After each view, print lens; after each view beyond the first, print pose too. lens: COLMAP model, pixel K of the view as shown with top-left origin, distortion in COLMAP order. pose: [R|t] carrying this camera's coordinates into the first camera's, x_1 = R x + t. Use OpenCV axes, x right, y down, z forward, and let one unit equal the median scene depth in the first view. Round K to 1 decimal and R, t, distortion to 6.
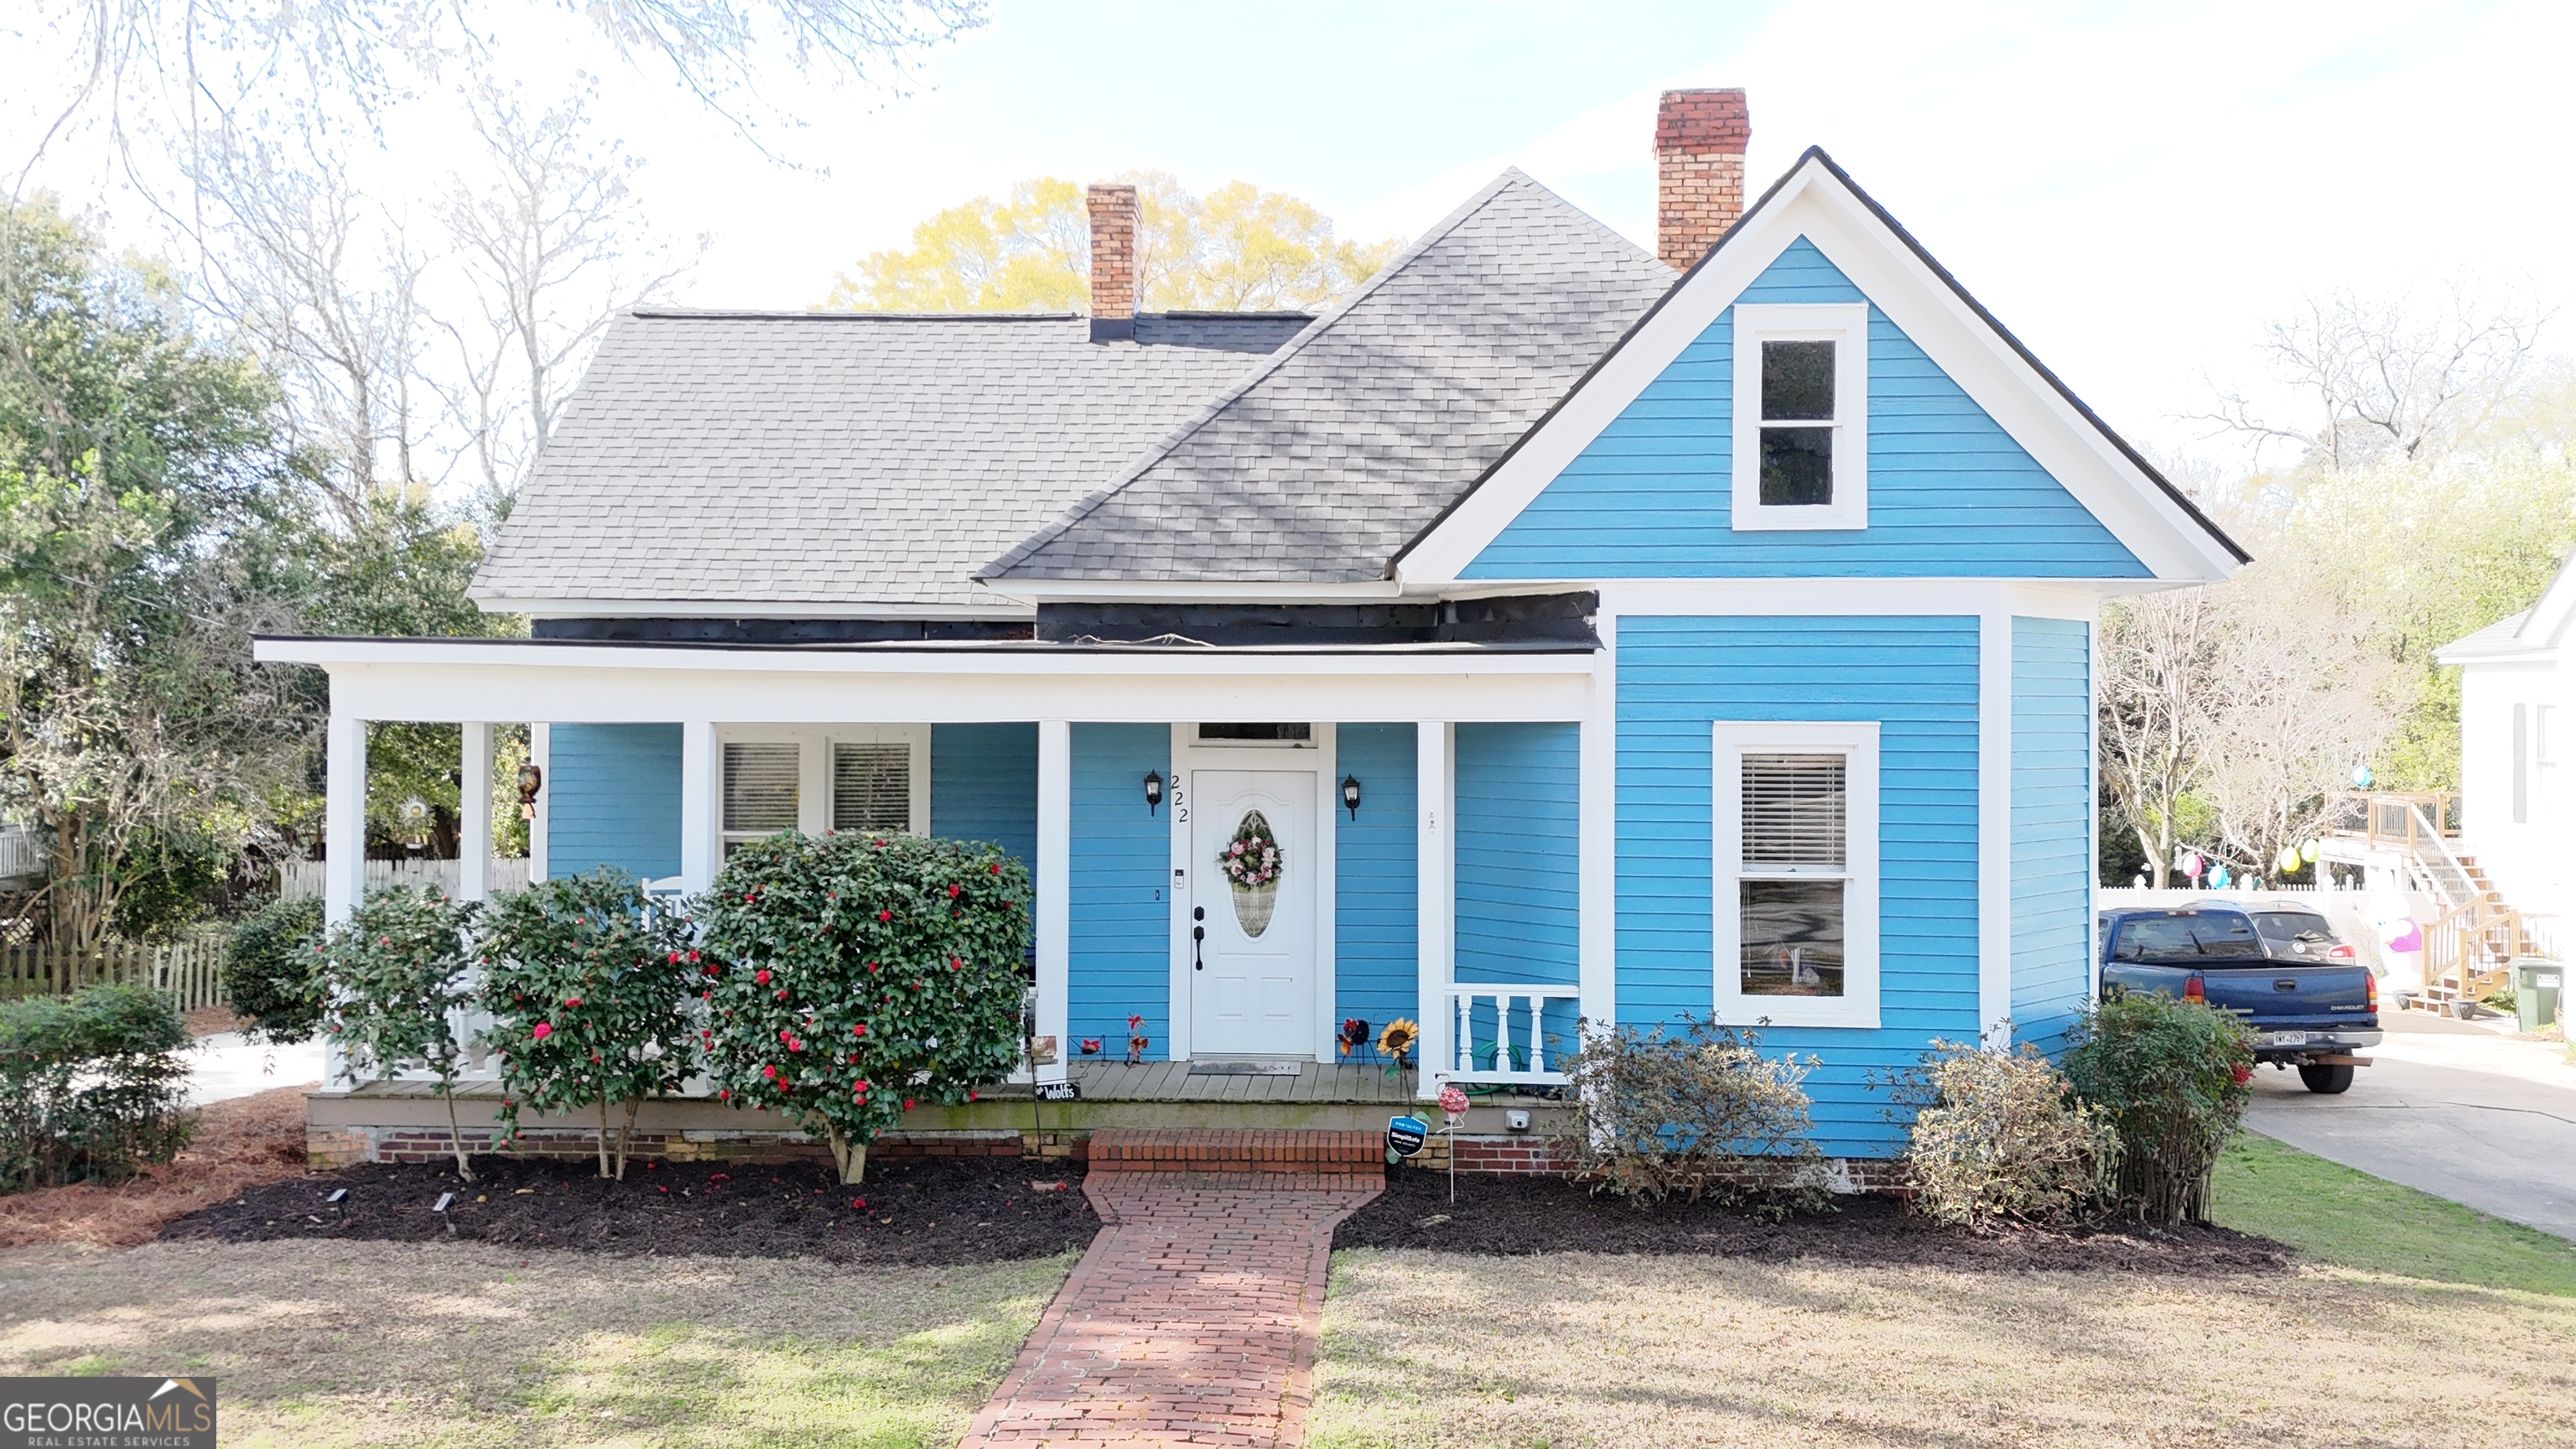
lens RADIAL K [[1894.5, 0, 1280.4], [0, 1894.5, 717.9], [0, 0, 1]] dist [0.082642, -0.065741]
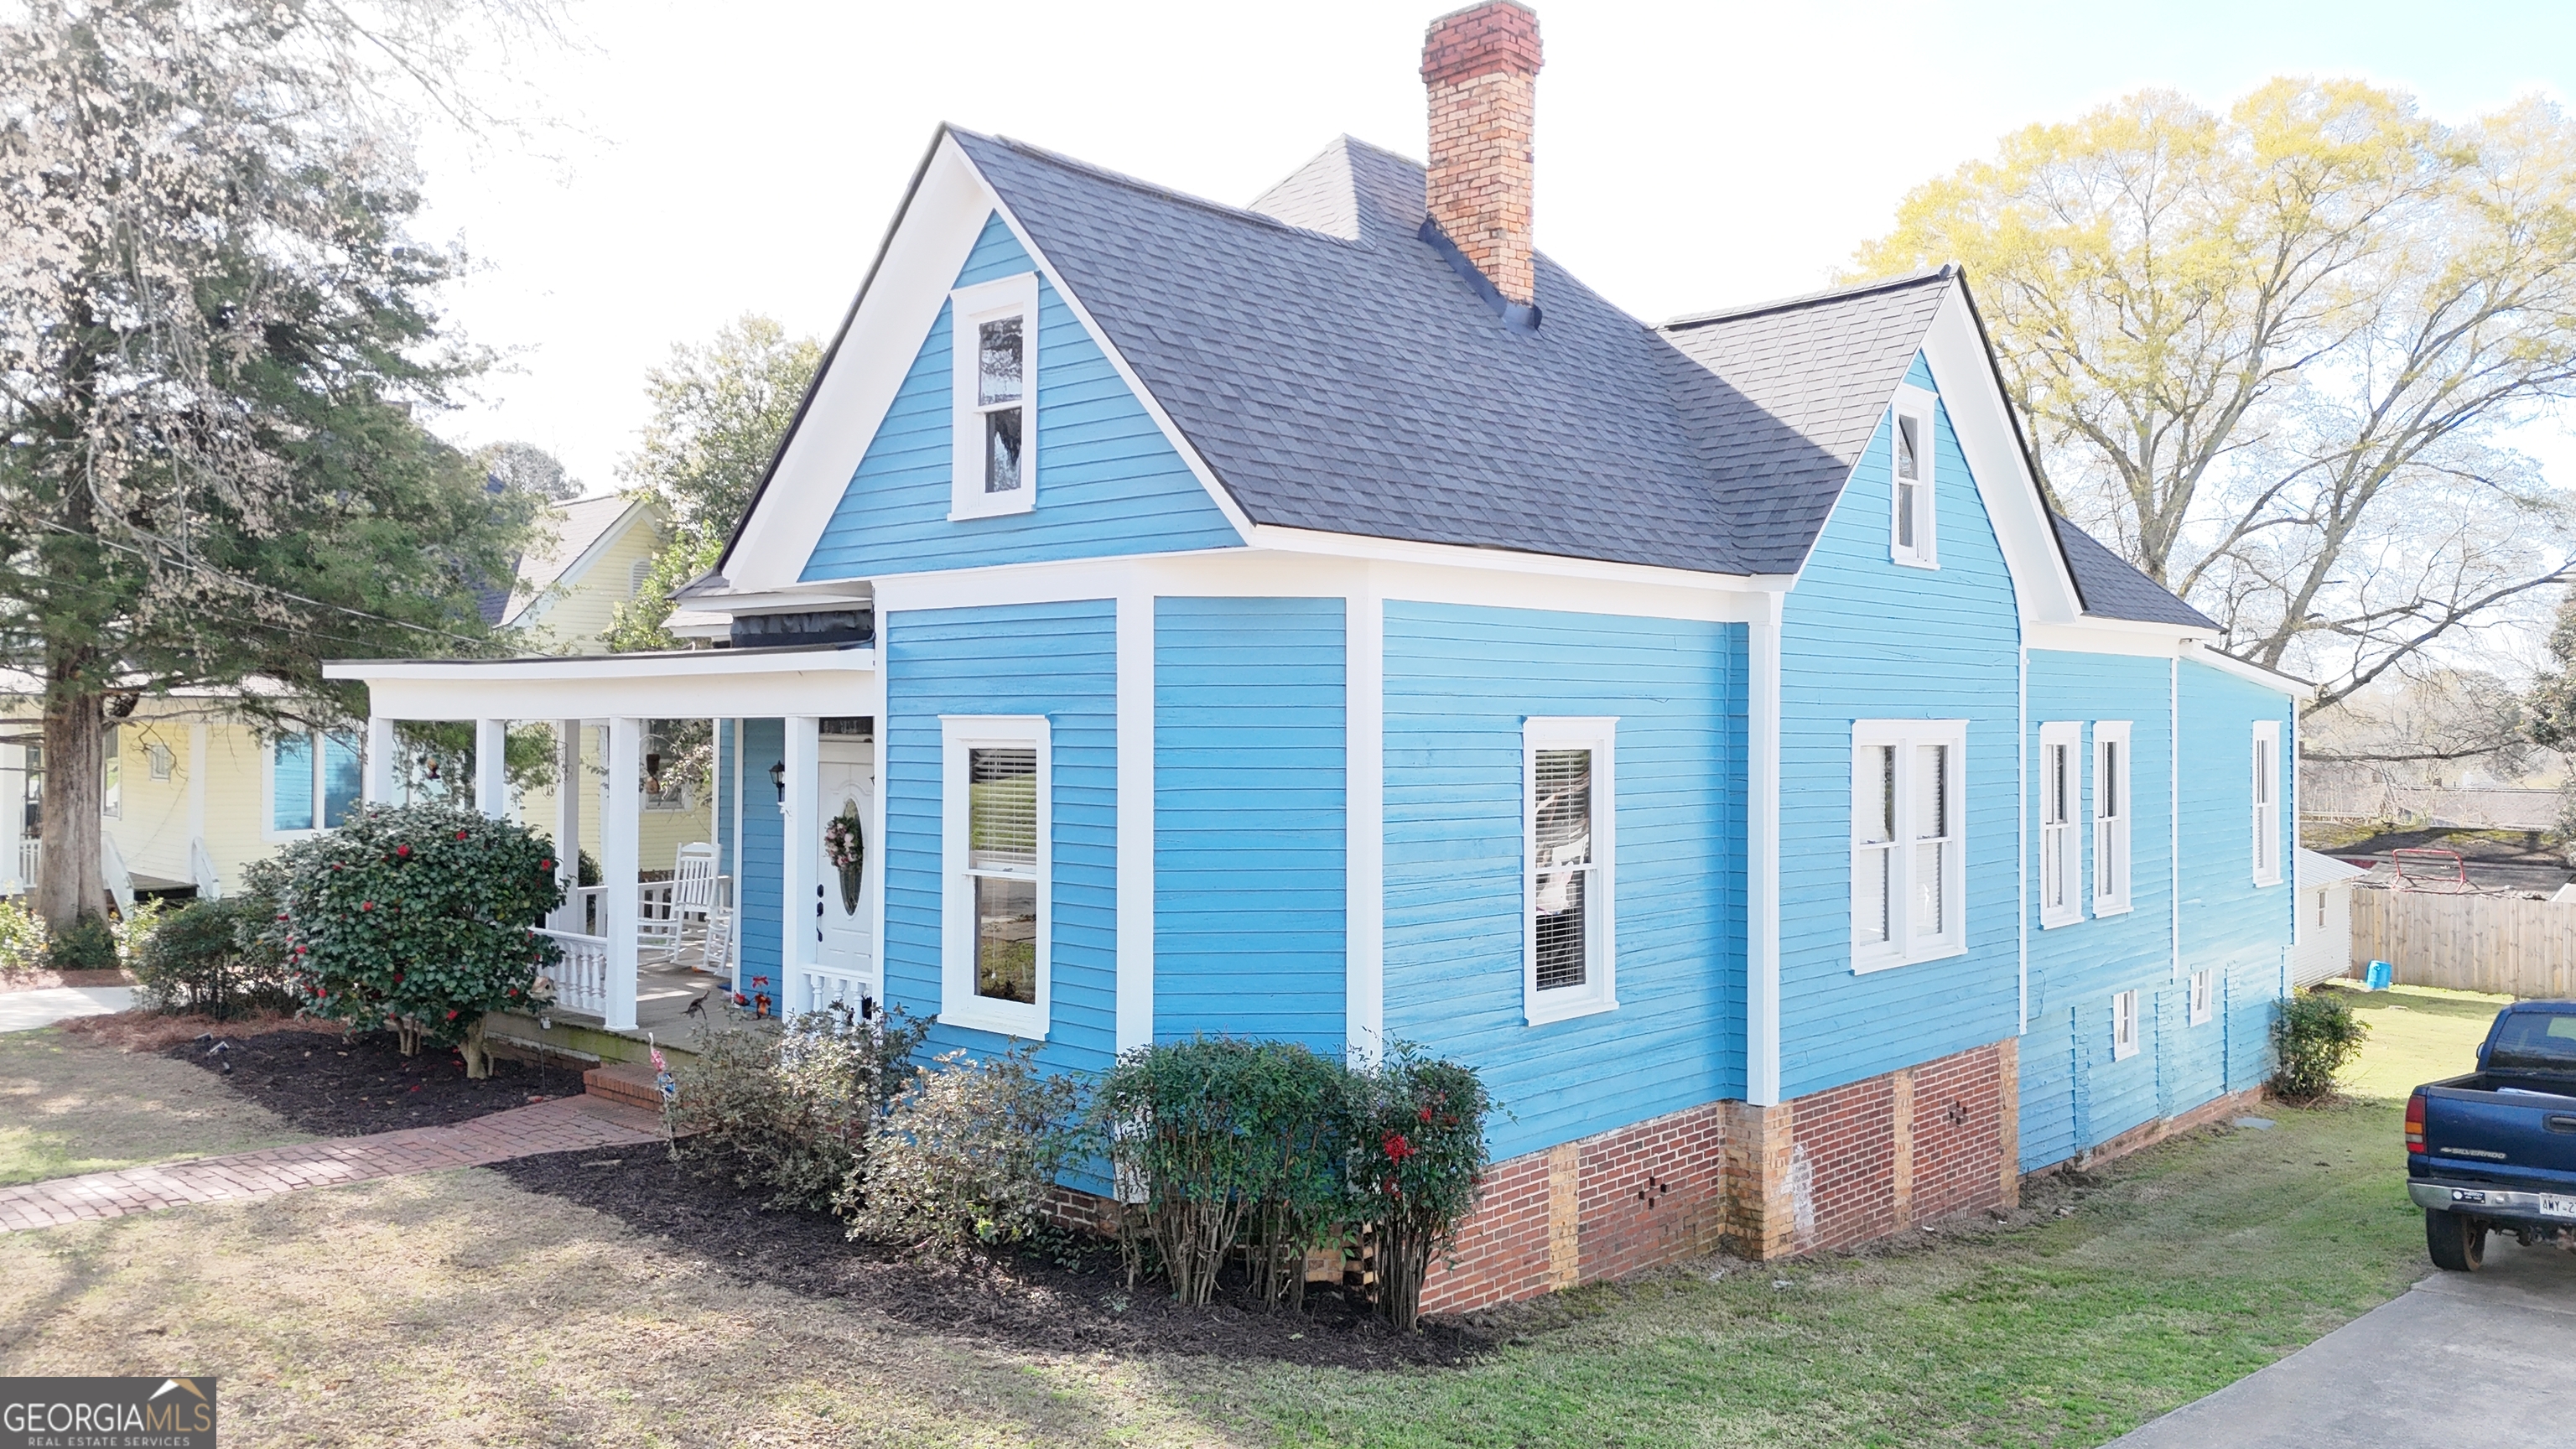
lens RADIAL K [[1907.4, 0, 1288.0], [0, 1907.4, 724.5], [0, 0, 1]] dist [0.043264, 0.000943]
pose [[0.762505, -0.000182, -0.646982, 0.998034], [0.001013, 0.999999, 0.000912, 0.005453], [0.646981, -0.001351, 0.762505, 0.359658]]
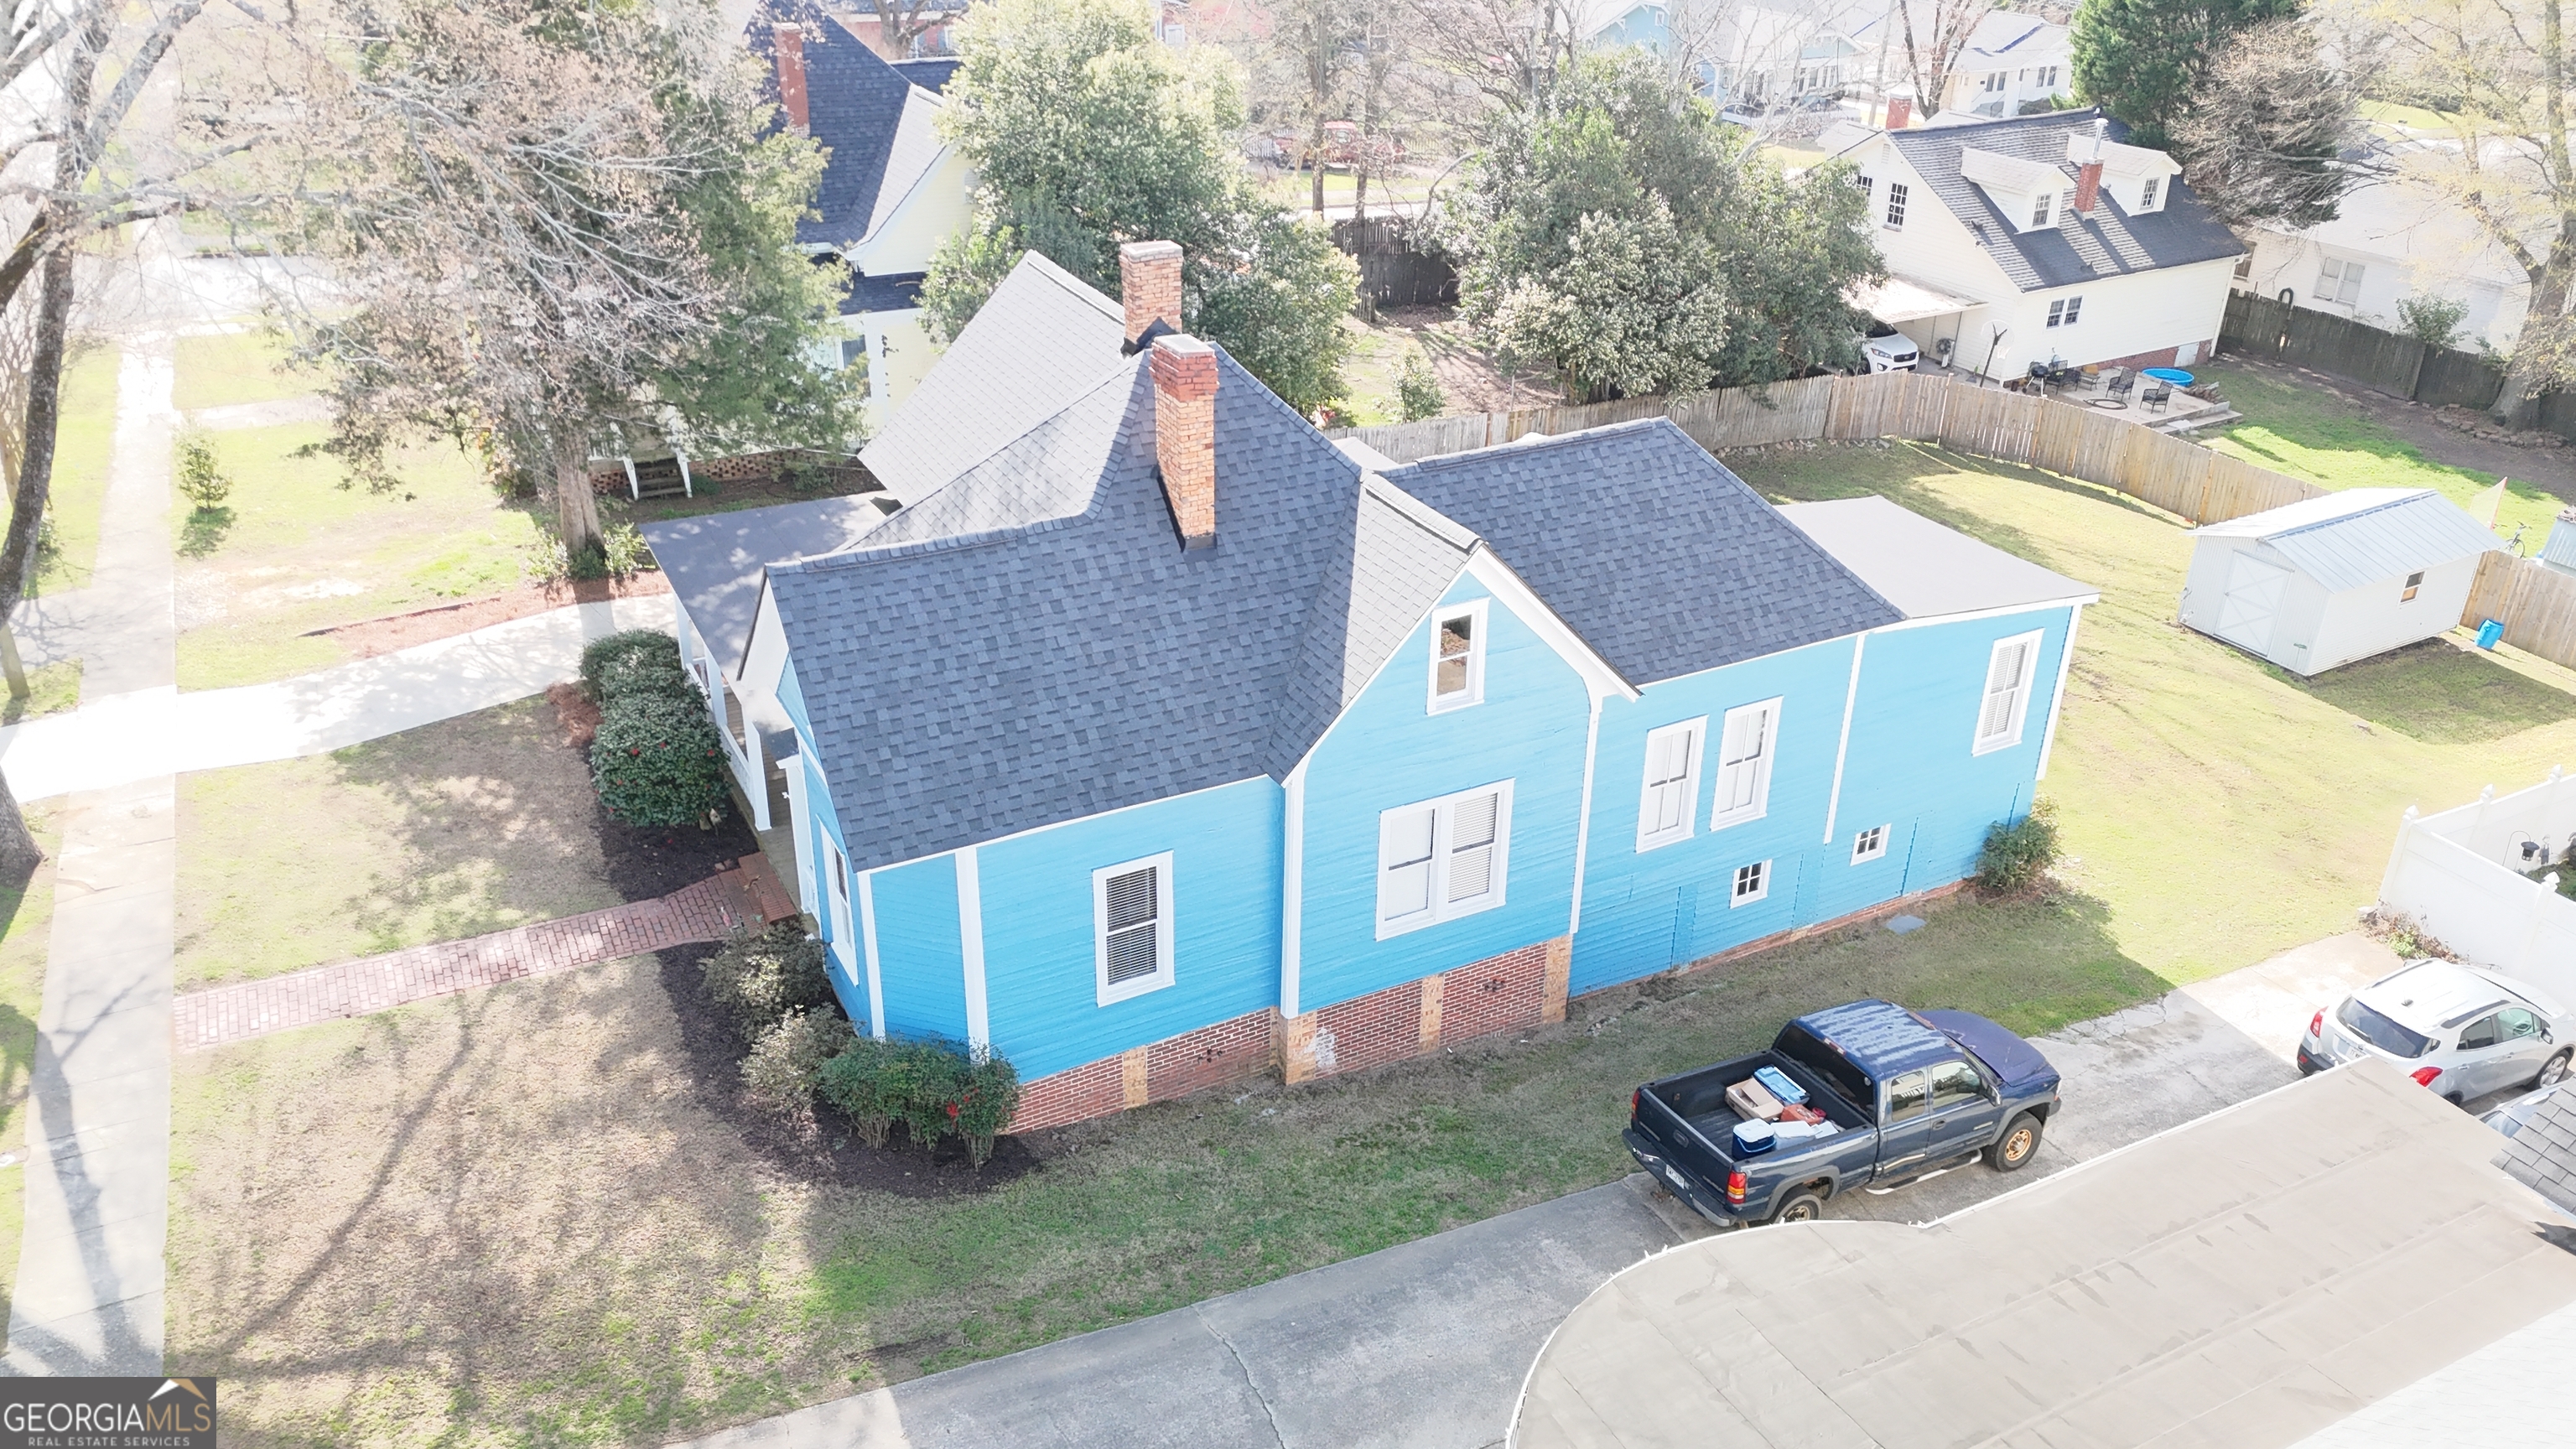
lens RADIAL K [[1894.5, 0, 1280.4], [0, 1894.5, 717.9], [0, 0, 1]] dist [0.082642, -0.065741]
pose [[0.501754, 0.392272, -0.770951, 1.898875], [-0.004697, 0.892485, 0.451053, -0.949918], [0.864998, -0.222696, 0.449650, 0.549903]]
